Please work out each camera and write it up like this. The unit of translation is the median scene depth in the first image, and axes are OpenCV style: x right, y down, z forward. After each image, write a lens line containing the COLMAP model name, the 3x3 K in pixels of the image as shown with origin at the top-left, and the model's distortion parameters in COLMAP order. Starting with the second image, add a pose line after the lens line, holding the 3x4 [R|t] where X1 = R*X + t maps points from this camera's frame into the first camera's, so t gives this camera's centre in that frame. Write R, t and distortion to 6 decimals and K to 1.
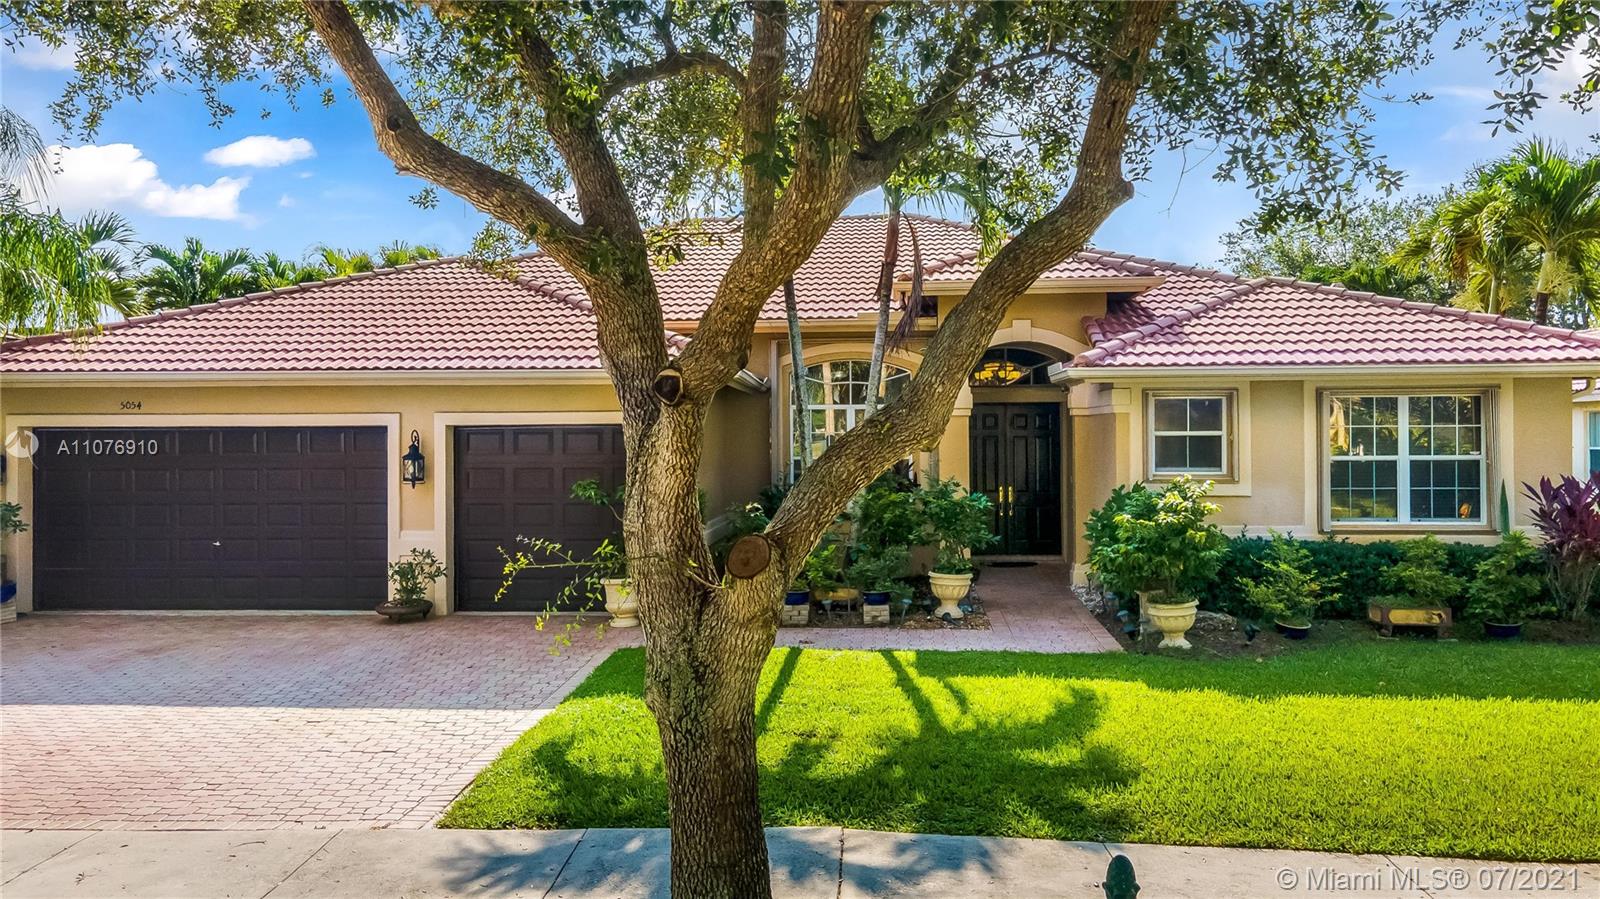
lens RADIAL K [[1179.6, 0, 800.0], [0, 1179.6, 449.5], [0, 0, 1]] dist [0.032754, 0.004151]
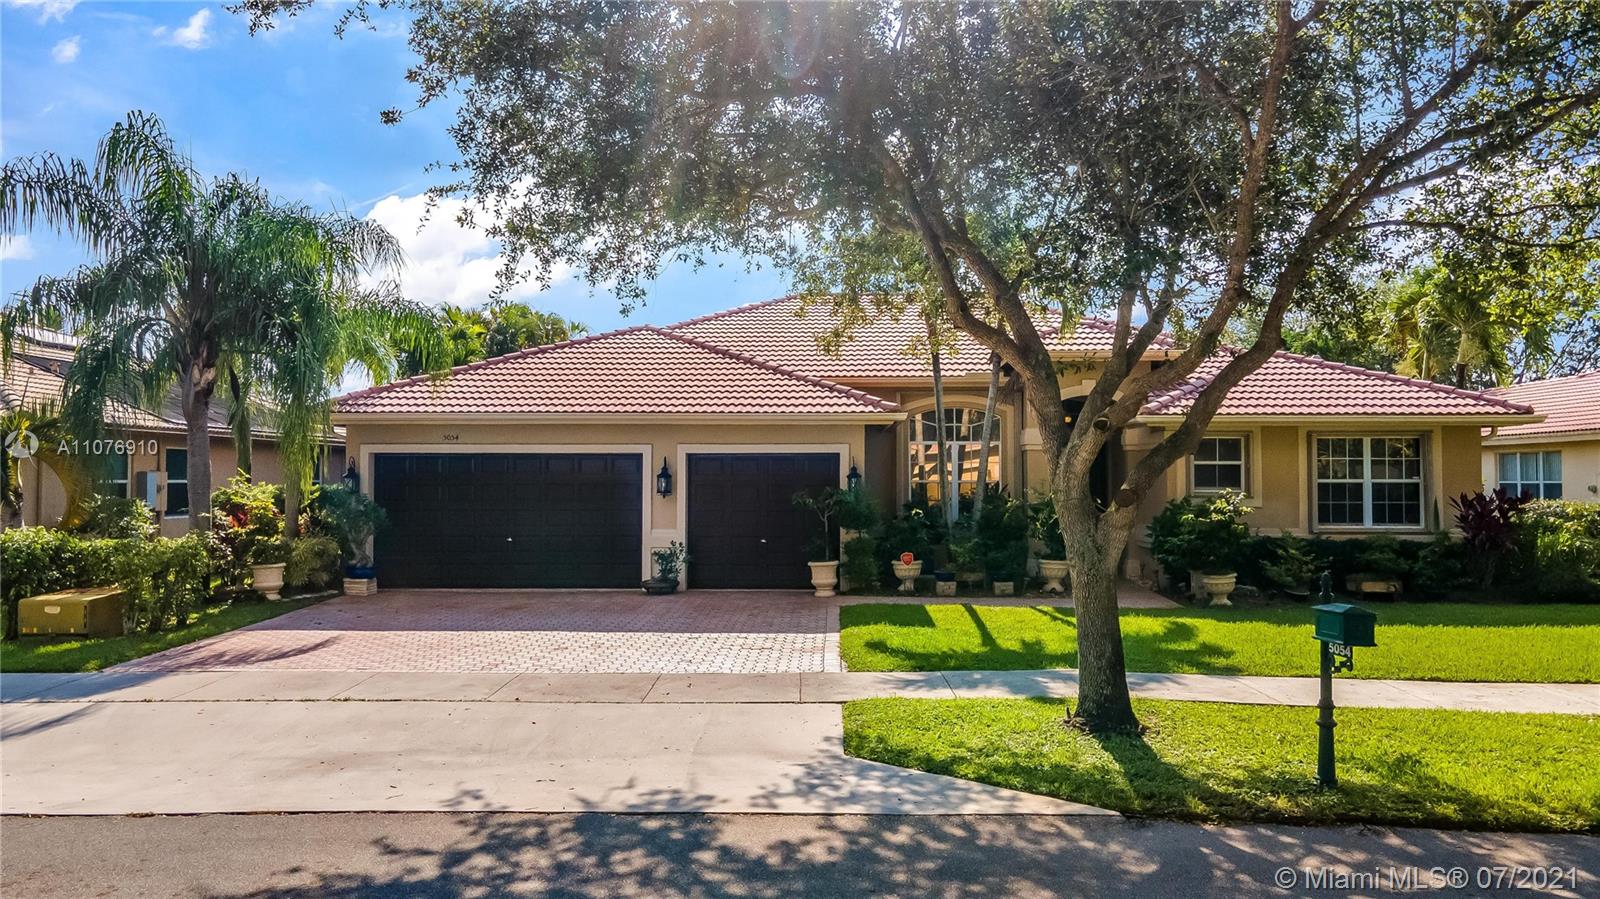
lens RADIAL K [[1167.8, 0, 795.5], [0, 1167.8, 457.1], [0, 0, 1]] dist [0.023793, 0.001576]
pose [[0.999266, 0.007535, 0.037571, -0.237235], [-0.006437, 0.999551, -0.029269, 0.024938], [-0.037775, 0.029005, 0.998865, -0.391300]]
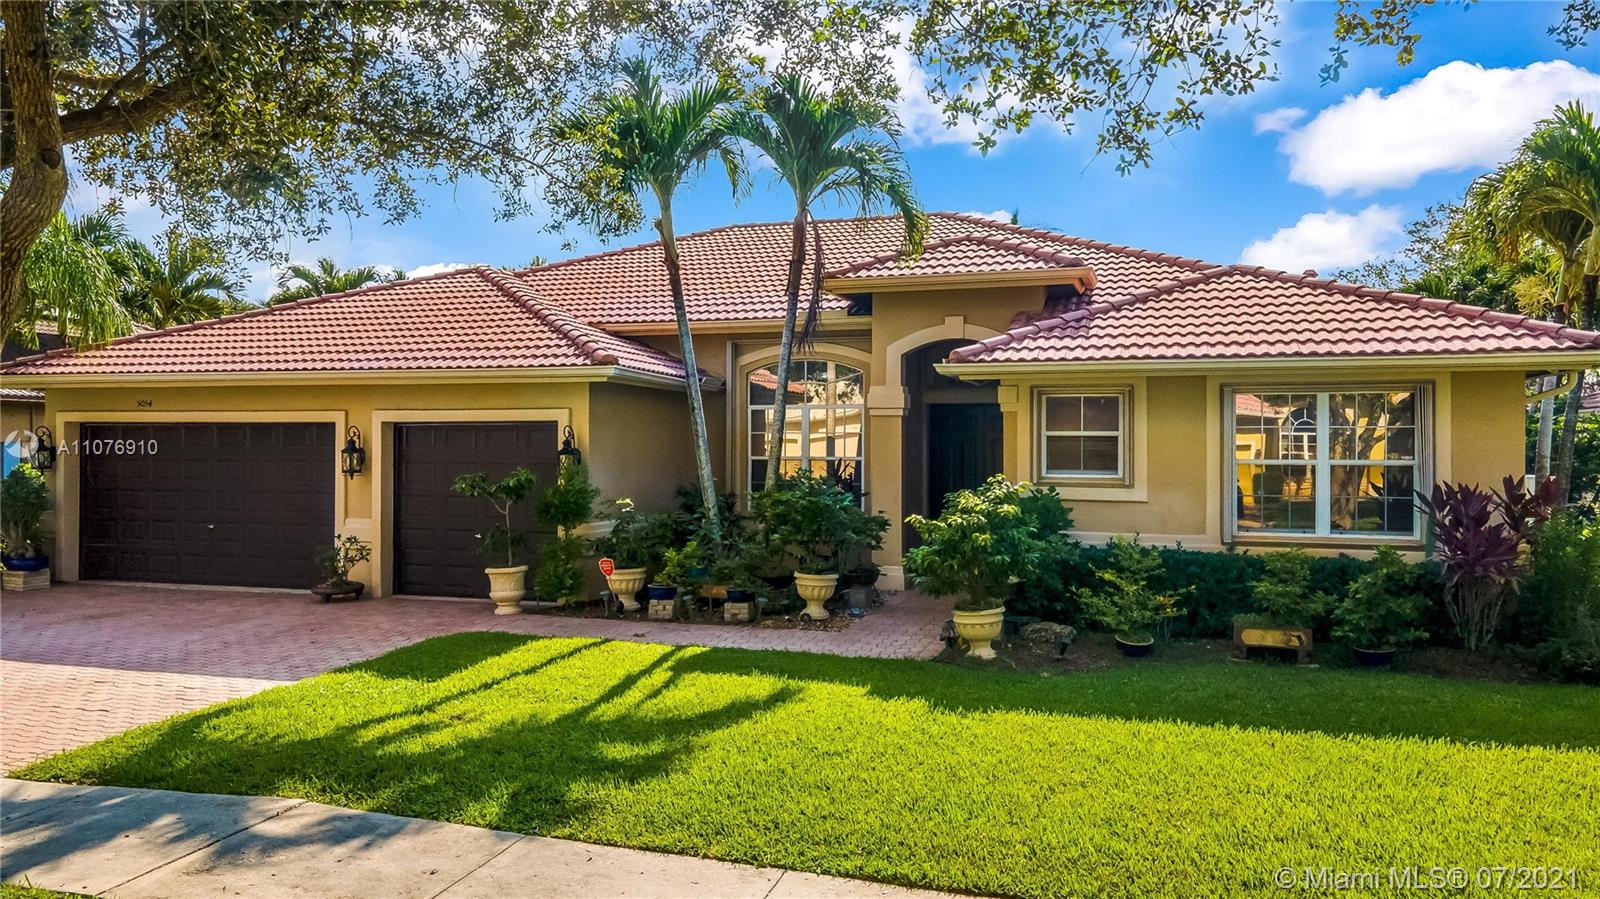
lens RADIAL K [[1167.8, 0, 795.5], [0, 1167.8, 457.1], [0, 0, 1]] dist [0.023793, 0.001576]
pose [[0.971578, 0.011419, -0.236445, 0.342517], [-0.011539, 0.999933, 0.000875, 0.007161], [0.236439, 0.001878, 0.971644, 0.052396]]
